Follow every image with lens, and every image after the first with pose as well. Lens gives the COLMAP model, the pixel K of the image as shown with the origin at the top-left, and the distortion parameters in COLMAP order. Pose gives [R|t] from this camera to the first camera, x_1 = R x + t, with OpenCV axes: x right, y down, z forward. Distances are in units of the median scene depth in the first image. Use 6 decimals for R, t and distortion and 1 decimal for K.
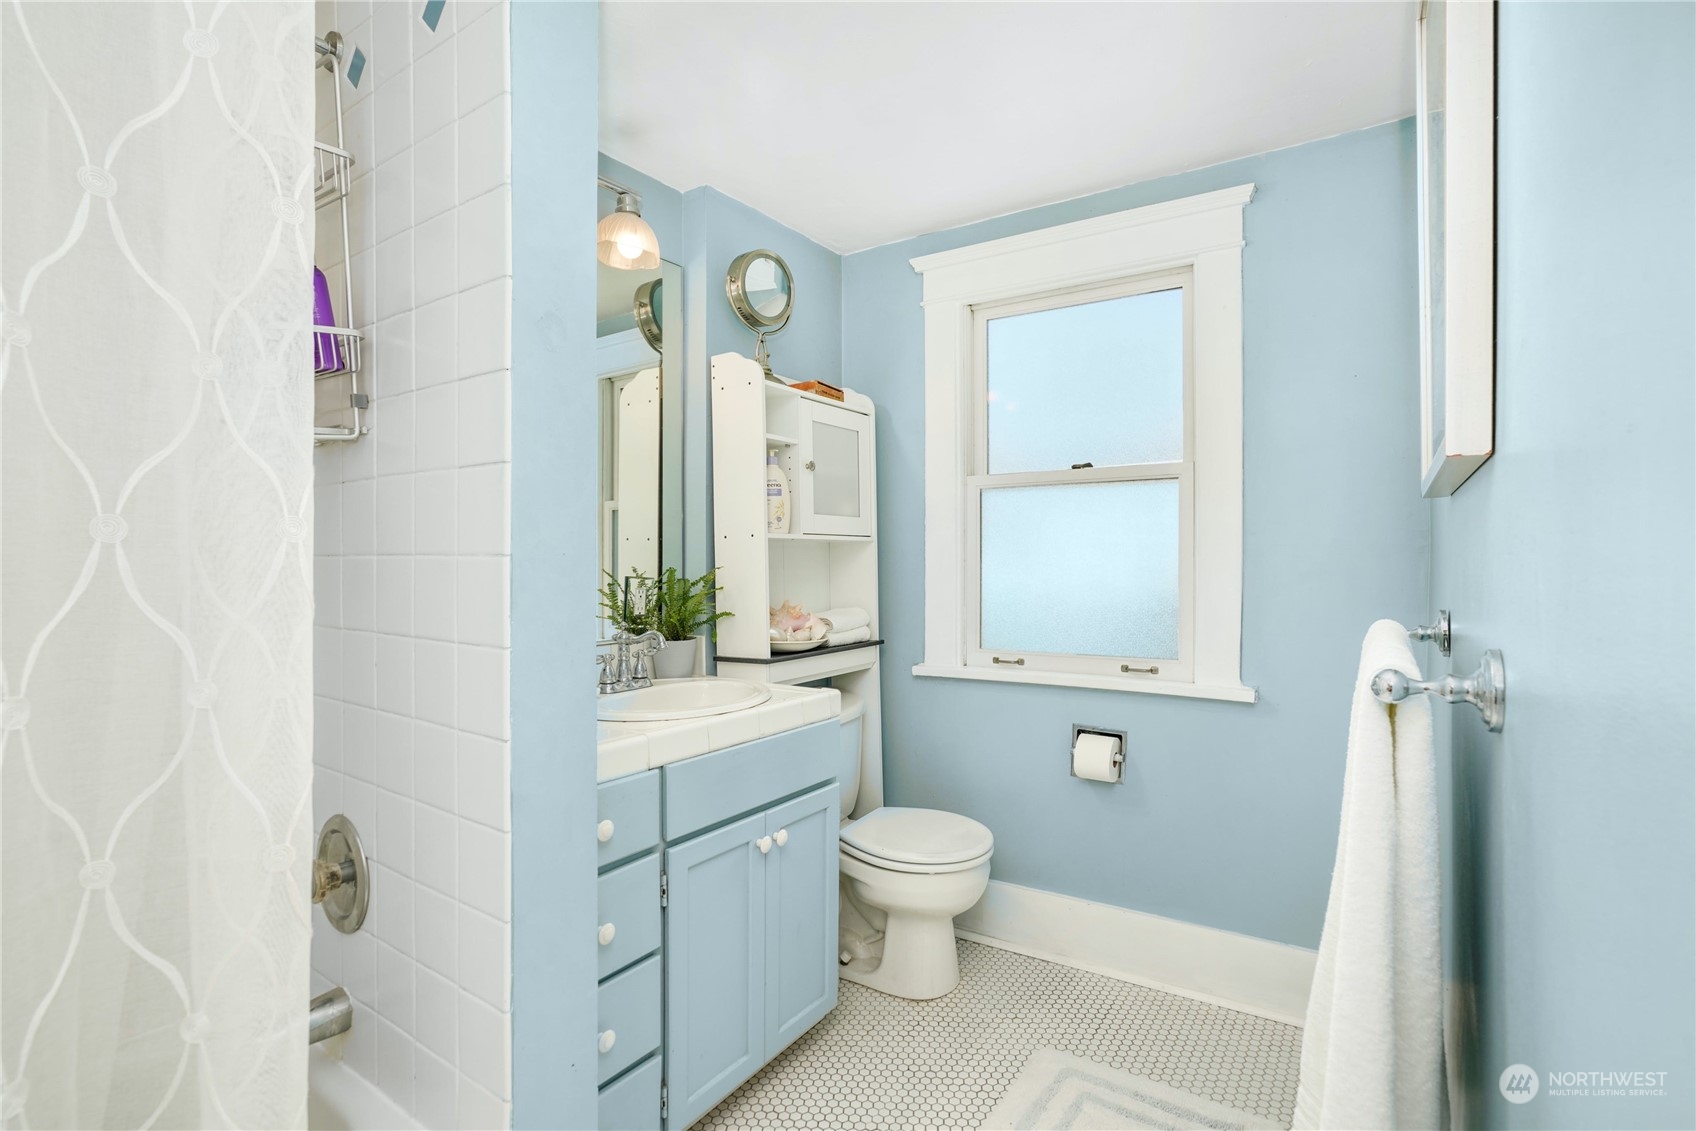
lens RADIAL K [[821.4, 0, 847.5], [0, 821.4, 563.7], [0, 0, 1]] dist [-0.032297, 0.000195]
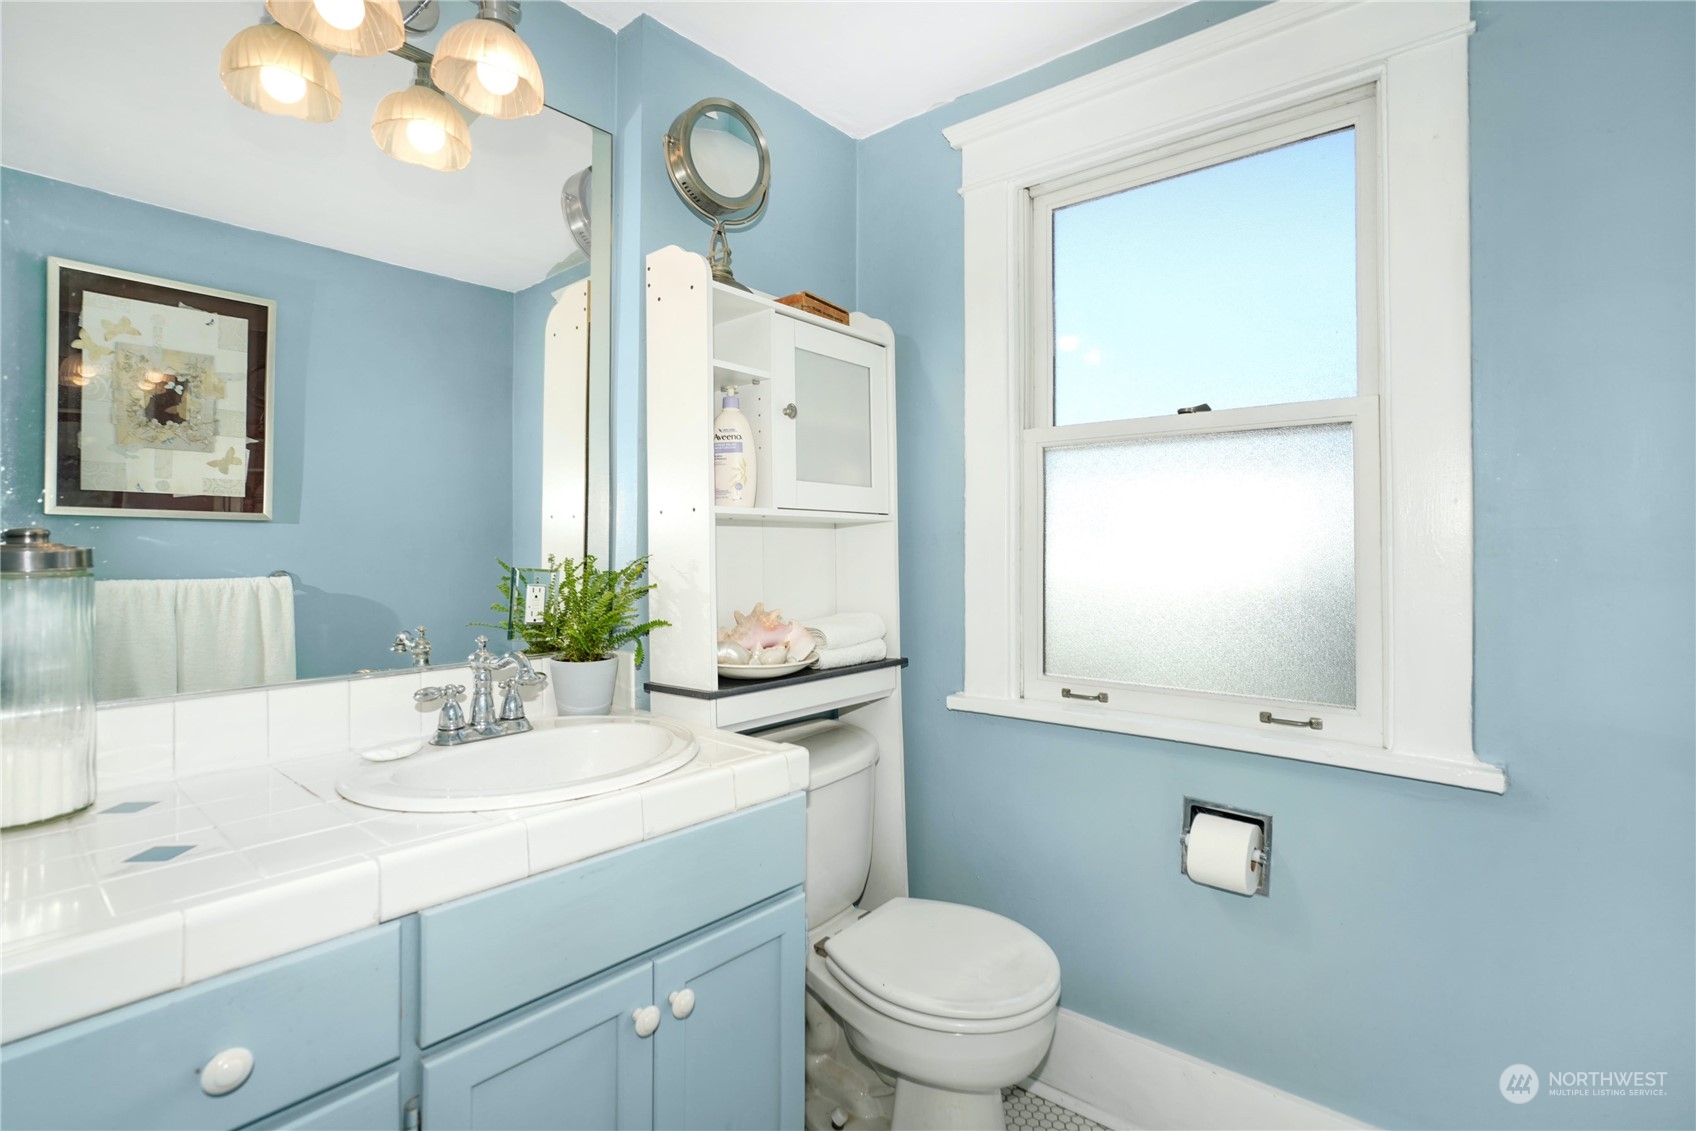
lens RADIAL K [[821.4, 0, 831.1], [0, 821.4, 534.2], [0, 0, 1]] dist [-0.032297, 0.000195]
pose [[0.991921, 0.004154, -0.126788, 0.078692], [-0.007433, 0.999650, -0.025399, 0.003099], [0.126638, 0.026136, 0.991605, 0.316146]]
